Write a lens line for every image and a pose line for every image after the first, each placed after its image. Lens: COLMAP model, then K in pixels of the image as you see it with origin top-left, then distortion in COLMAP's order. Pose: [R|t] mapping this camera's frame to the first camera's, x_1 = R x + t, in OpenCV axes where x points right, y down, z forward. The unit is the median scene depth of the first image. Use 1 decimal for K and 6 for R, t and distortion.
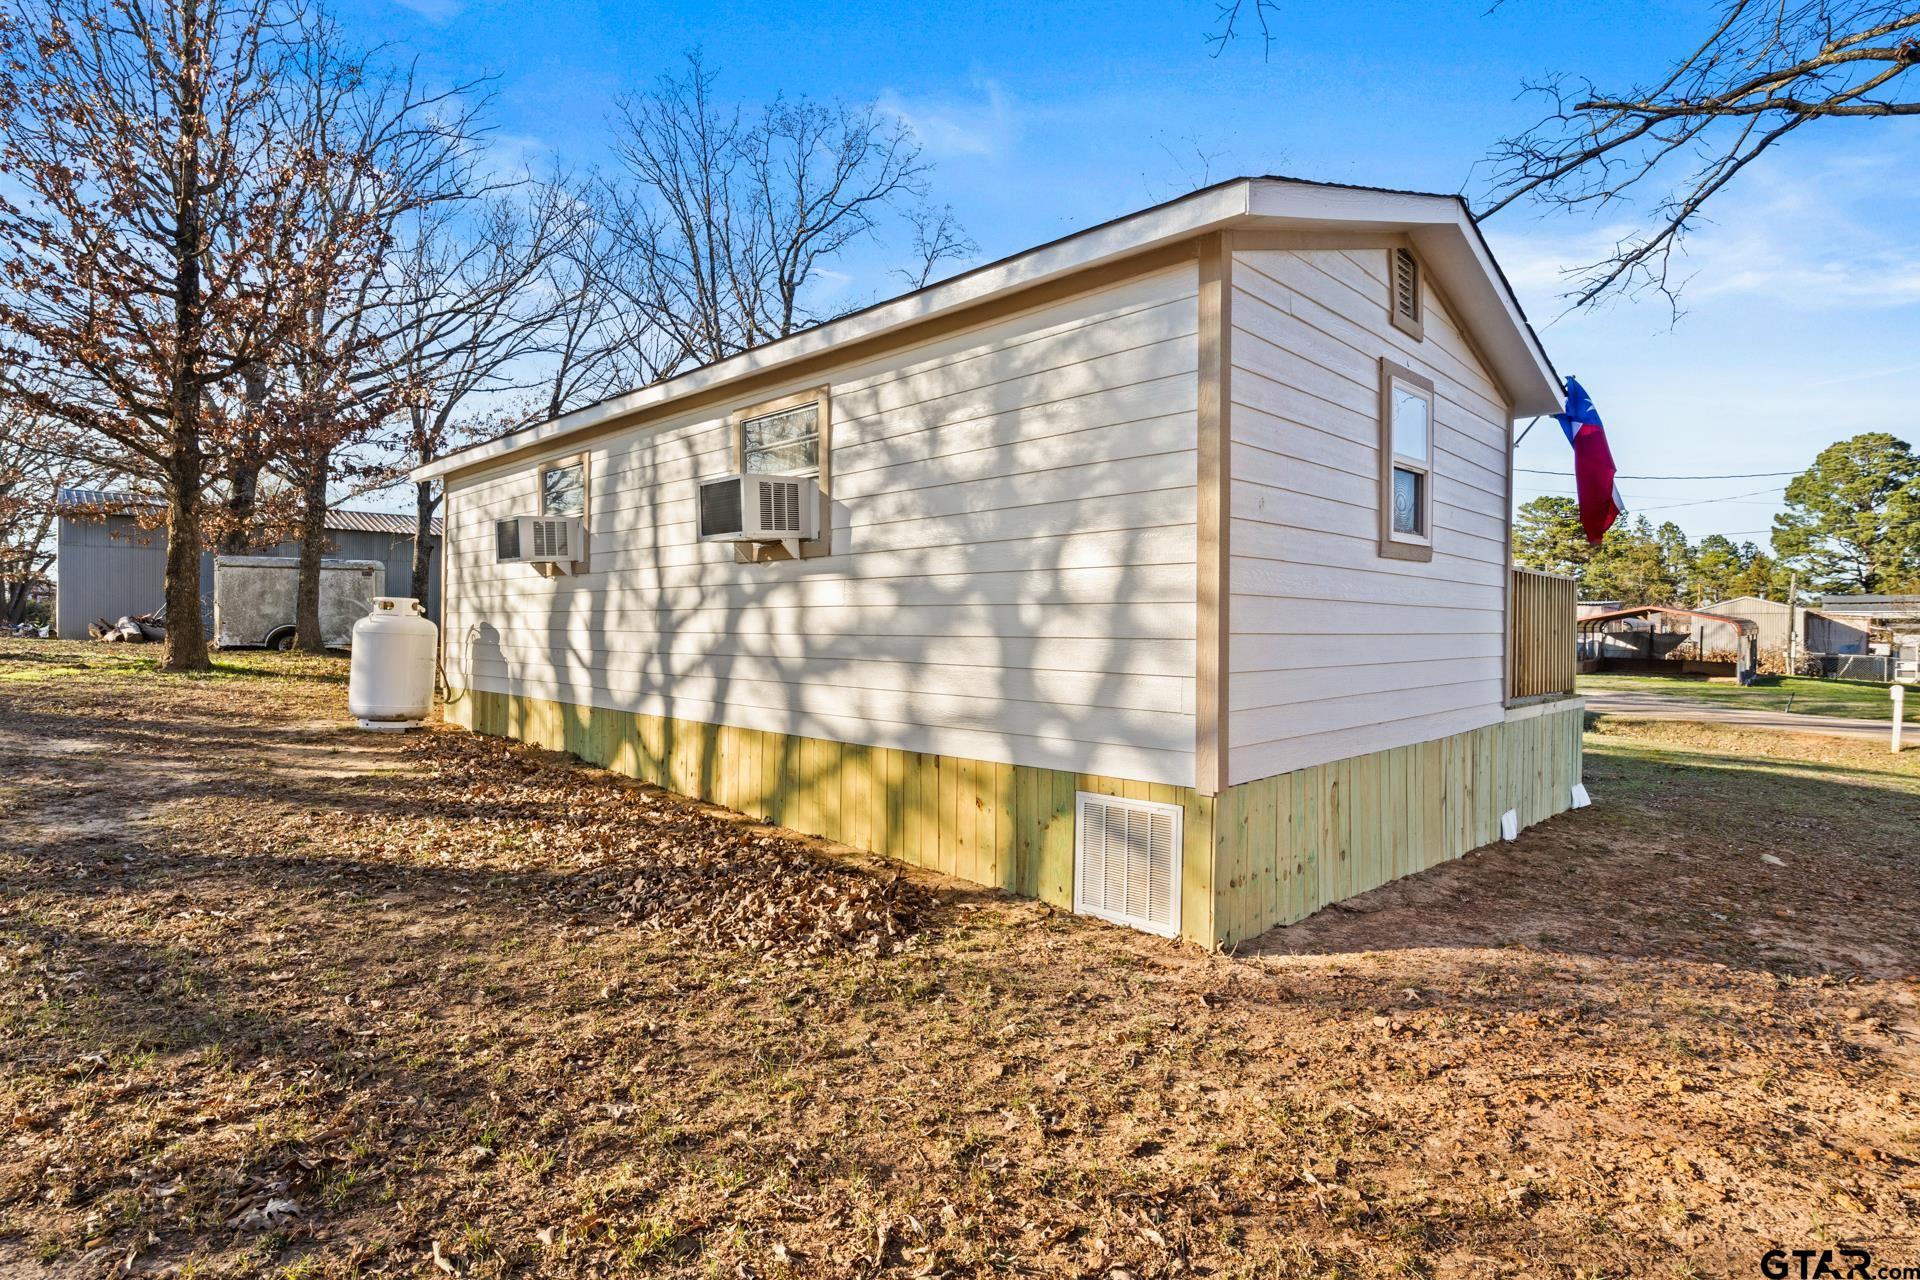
lens RADIAL K [[965.5, 0, 965.1], [0, 965.5, 618.7], [0, 0, 1]] dist [-0.004892, -0.000208]
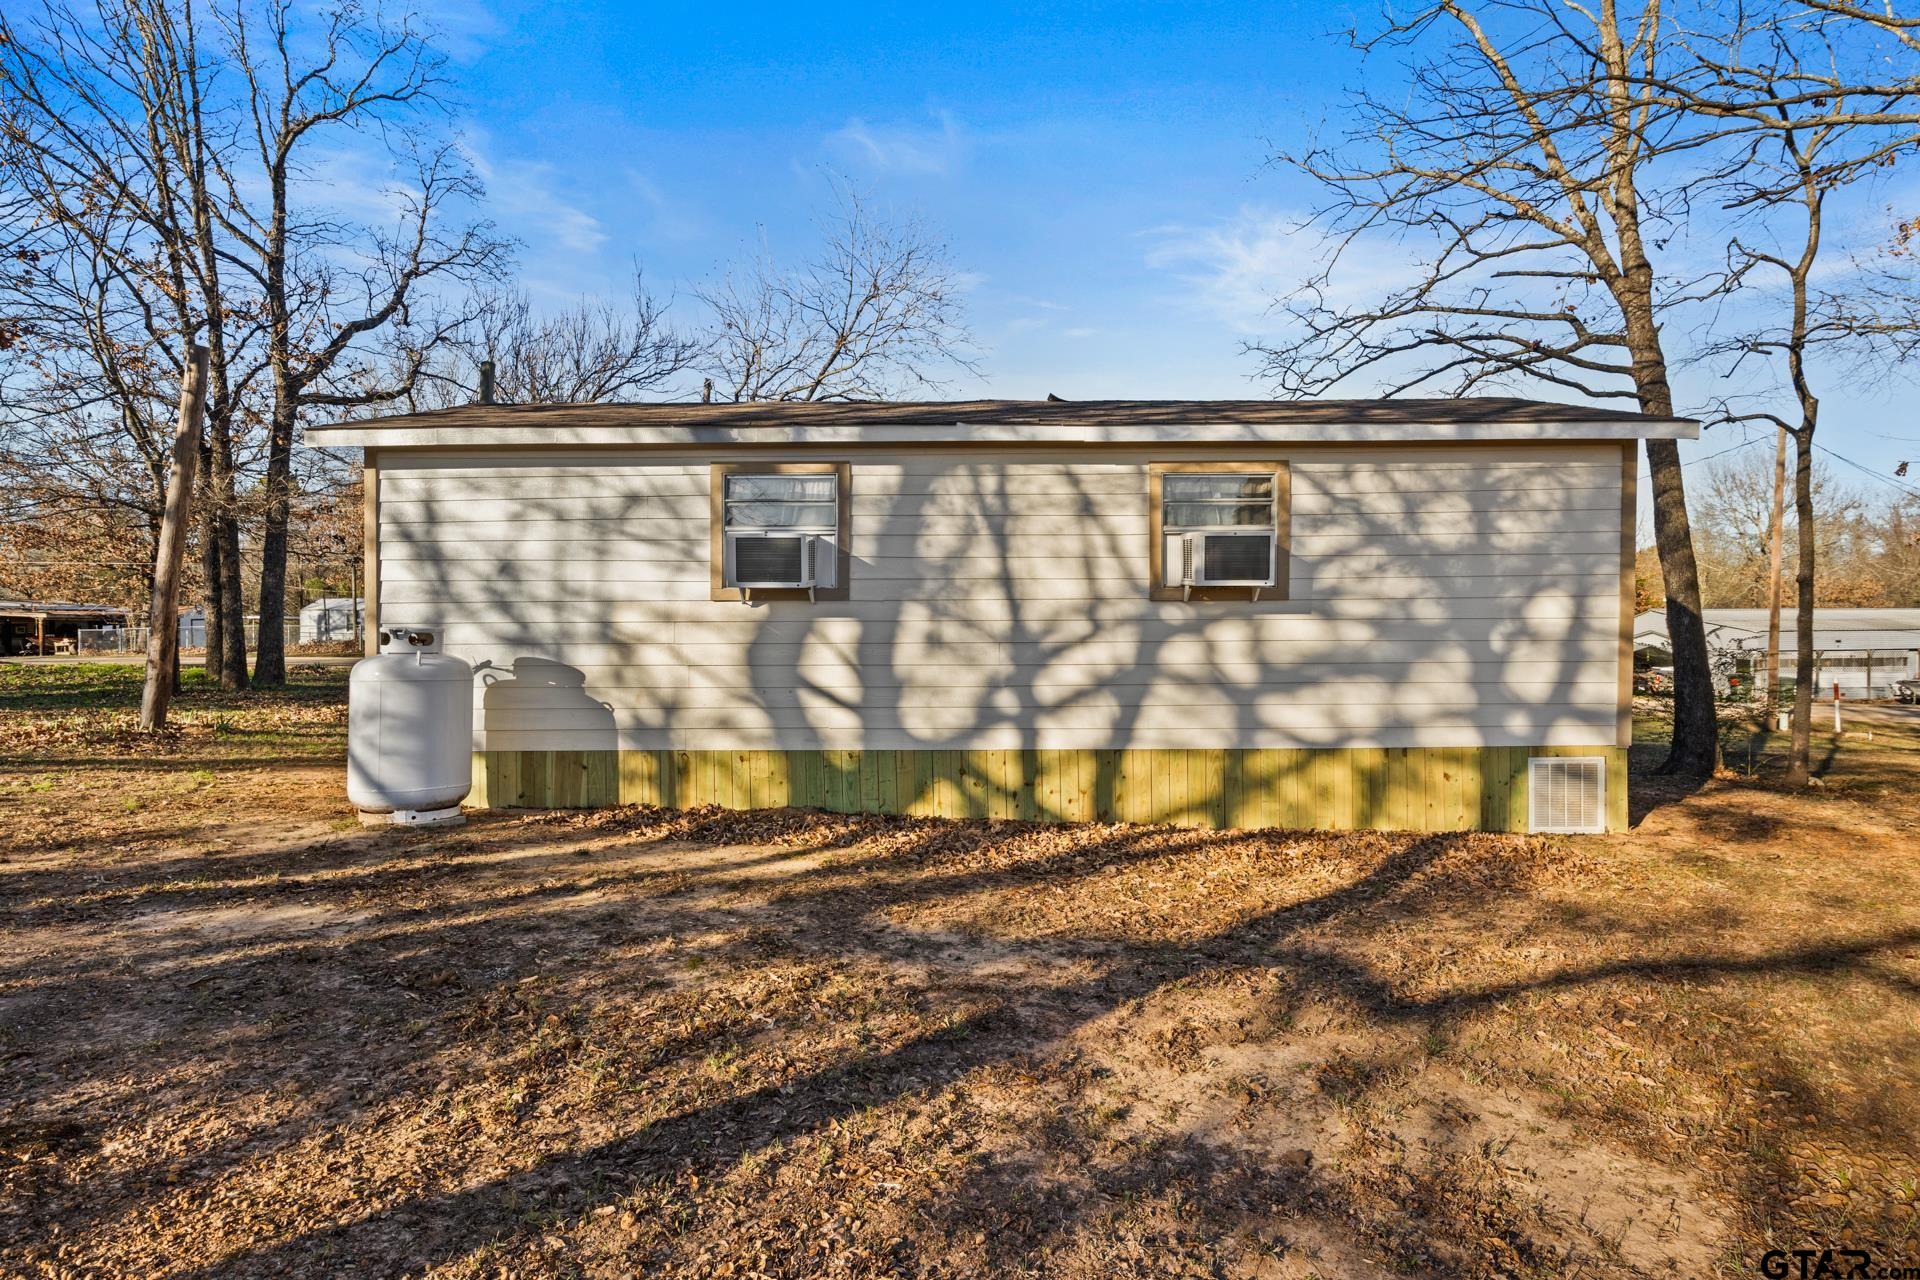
lens RADIAL K [[965.5, 0, 965.1], [0, 965.5, 618.7], [0, 0, 1]] dist [-0.004892, -0.000208]
pose [[0.702150, 0.011856, 0.711931, -1.354619], [0.005859, 0.999731, -0.022427, -0.011869], [-0.712005, 0.019919, 0.701891, 0.435291]]
